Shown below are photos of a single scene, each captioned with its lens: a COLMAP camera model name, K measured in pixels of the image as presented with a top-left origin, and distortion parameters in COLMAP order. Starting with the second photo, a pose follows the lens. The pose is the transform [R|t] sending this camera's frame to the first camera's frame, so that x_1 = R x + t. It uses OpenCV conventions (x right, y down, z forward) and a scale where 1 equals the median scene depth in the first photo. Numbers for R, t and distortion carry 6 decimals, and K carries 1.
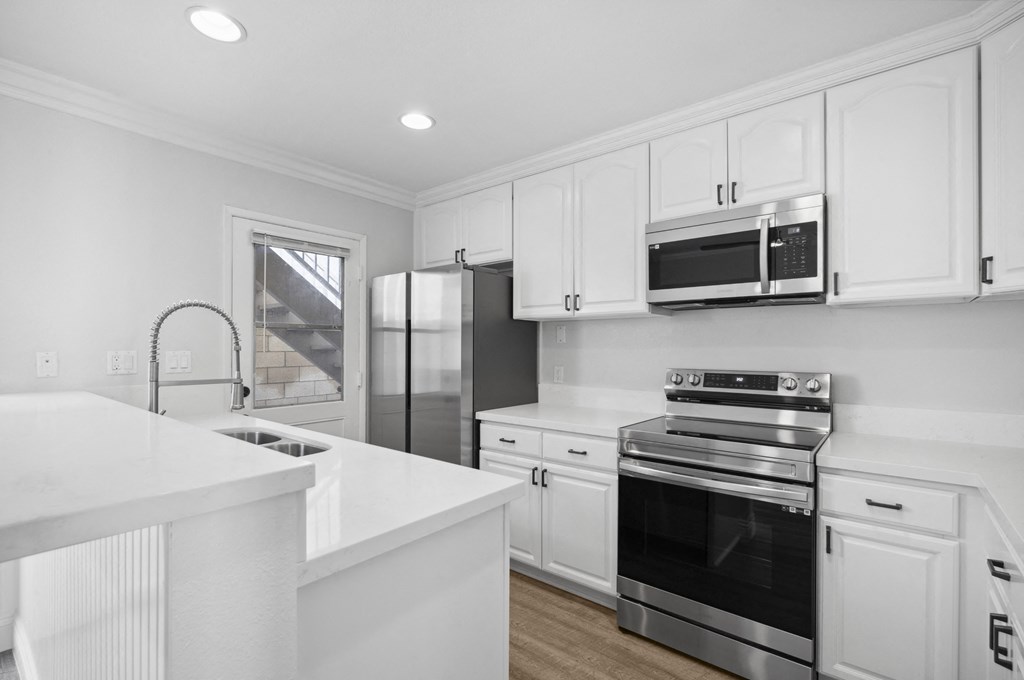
lens RADIAL K [[466.7, 0, 514.8], [0, 466.7, 345.6], [0, 0, 1]] dist [-0.003062, -0.000576]
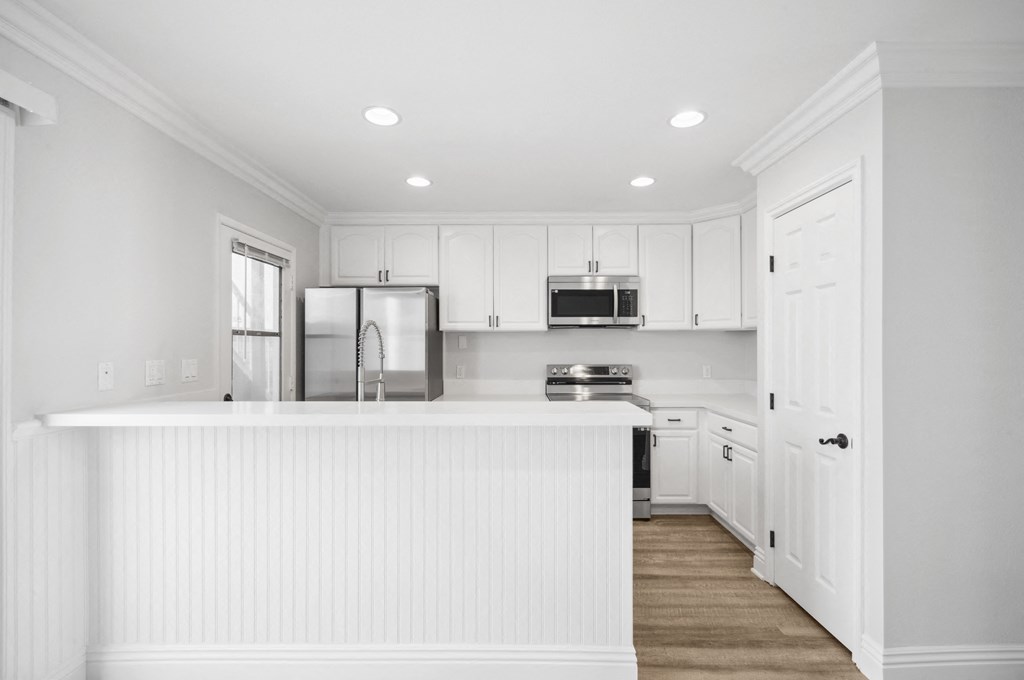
lens RADIAL K [[466.7, 0, 520.1], [0, 466.7, 343.7], [0, 0, 1]] dist [-0.003062, -0.000576]
pose [[0.776998, 0.002322, 0.629499, -0.826443], [-0.000780, 0.999996, -0.002725, -0.020308], [-0.629503, 0.001626, 0.776996, -0.207302]]
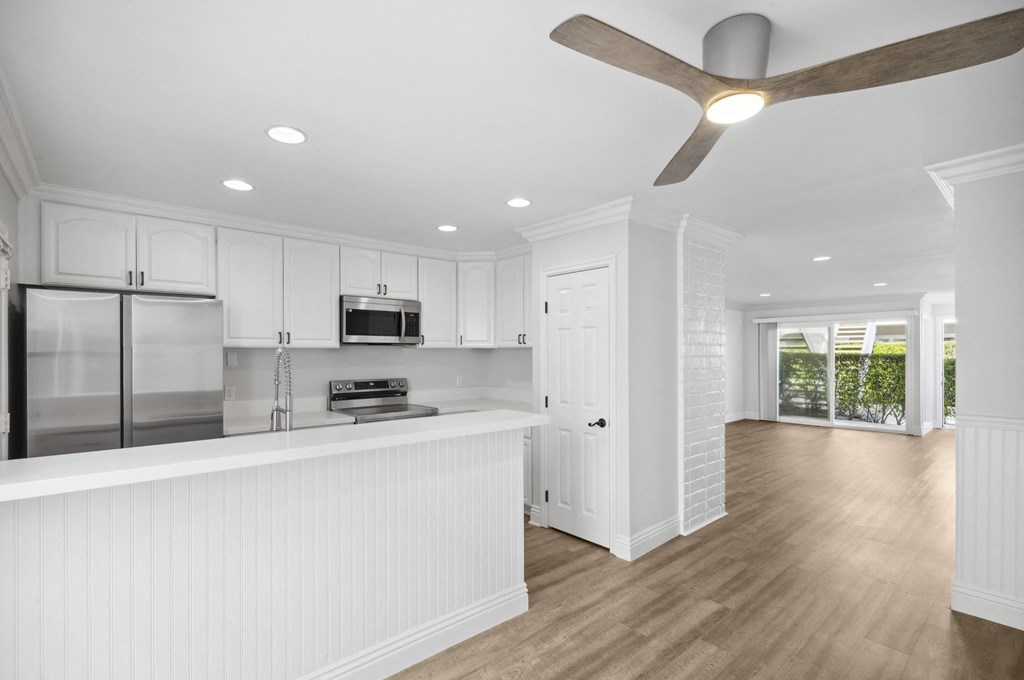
lens RADIAL K [[466.7, 0, 509.8], [0, 466.7, 348.7], [0, 0, 1]] dist [-0.003062, -0.000576]
pose [[0.173846, 0.007519, 0.984744, -1.271112], [-0.002271, 0.999971, -0.007234, -0.057916], [-0.984770, -0.000978, 0.173858, 0.114424]]
